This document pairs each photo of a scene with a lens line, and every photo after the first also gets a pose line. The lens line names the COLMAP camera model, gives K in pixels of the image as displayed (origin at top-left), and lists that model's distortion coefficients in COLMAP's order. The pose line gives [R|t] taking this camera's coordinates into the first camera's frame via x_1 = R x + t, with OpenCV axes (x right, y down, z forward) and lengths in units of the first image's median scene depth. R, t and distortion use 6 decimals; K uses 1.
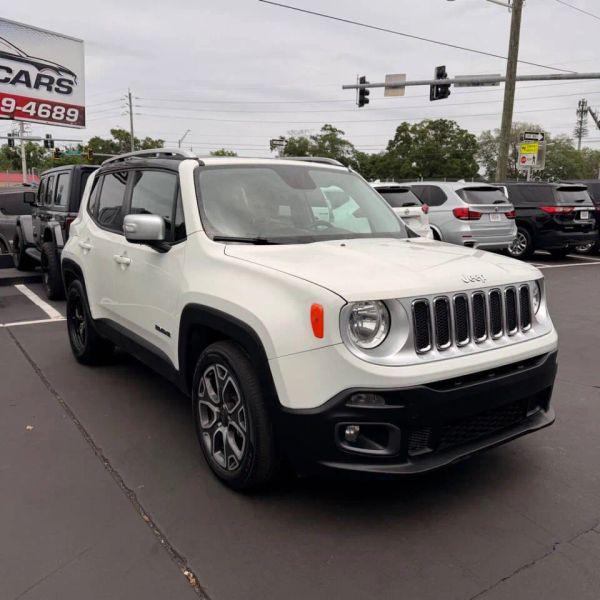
lens RADIAL K [[567.7, 0, 306.2], [0, 567.7, 287.9], [0, 0, 1]] dist [0.019033, 0.000000]
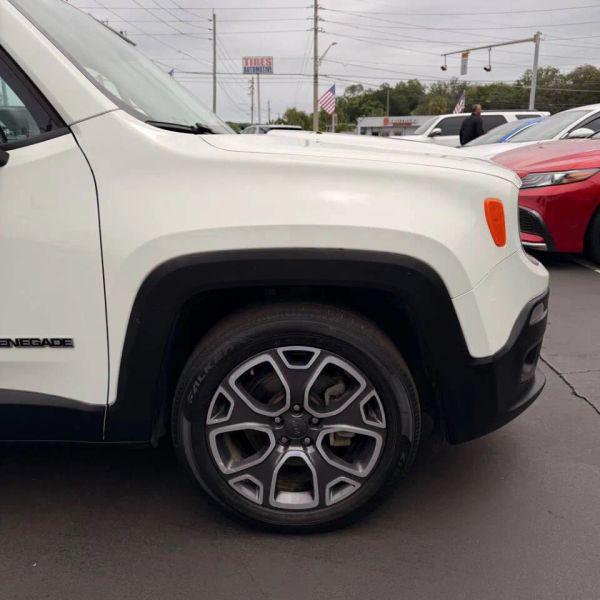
lens RADIAL K [[567.7, 0, 311.0], [0, 567.7, 296.9], [0, 0, 1]] dist [0.019033, 0.000000]
pose [[0.565173, -0.238117, 0.789860, -0.315981], [0.143703, 0.971217, 0.189965, -0.009214], [-0.812360, 0.006142, 0.583124, 0.358535]]
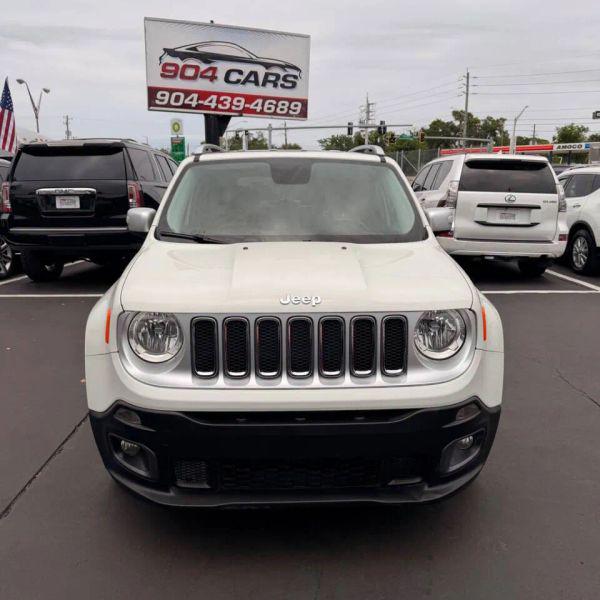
lens RADIAL K [[567.7, 0, 317.8], [0, 567.7, 299.2], [0, 0, 1]] dist [0.019033, 0.000000]
pose [[0.847985, 0.104455, -0.519626, 0.386243], [-0.077511, 0.994287, 0.073380, -0.041436], [0.524322, -0.021949, 0.851237, 0.163394]]
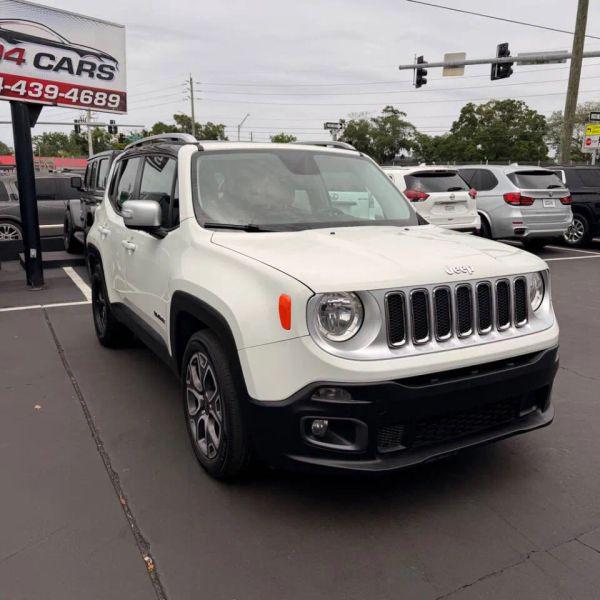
lens RADIAL K [[567.7, 0, 311.7], [0, 567.7, 292.6], [0, 0, 1]] dist [0.019033, 0.000000]
pose [[0.995487, 0.017771, -0.093221, 0.071955], [-0.014507, 0.999262, 0.035572, -0.004682], [0.093785, -0.034059, 0.995010, 0.017031]]
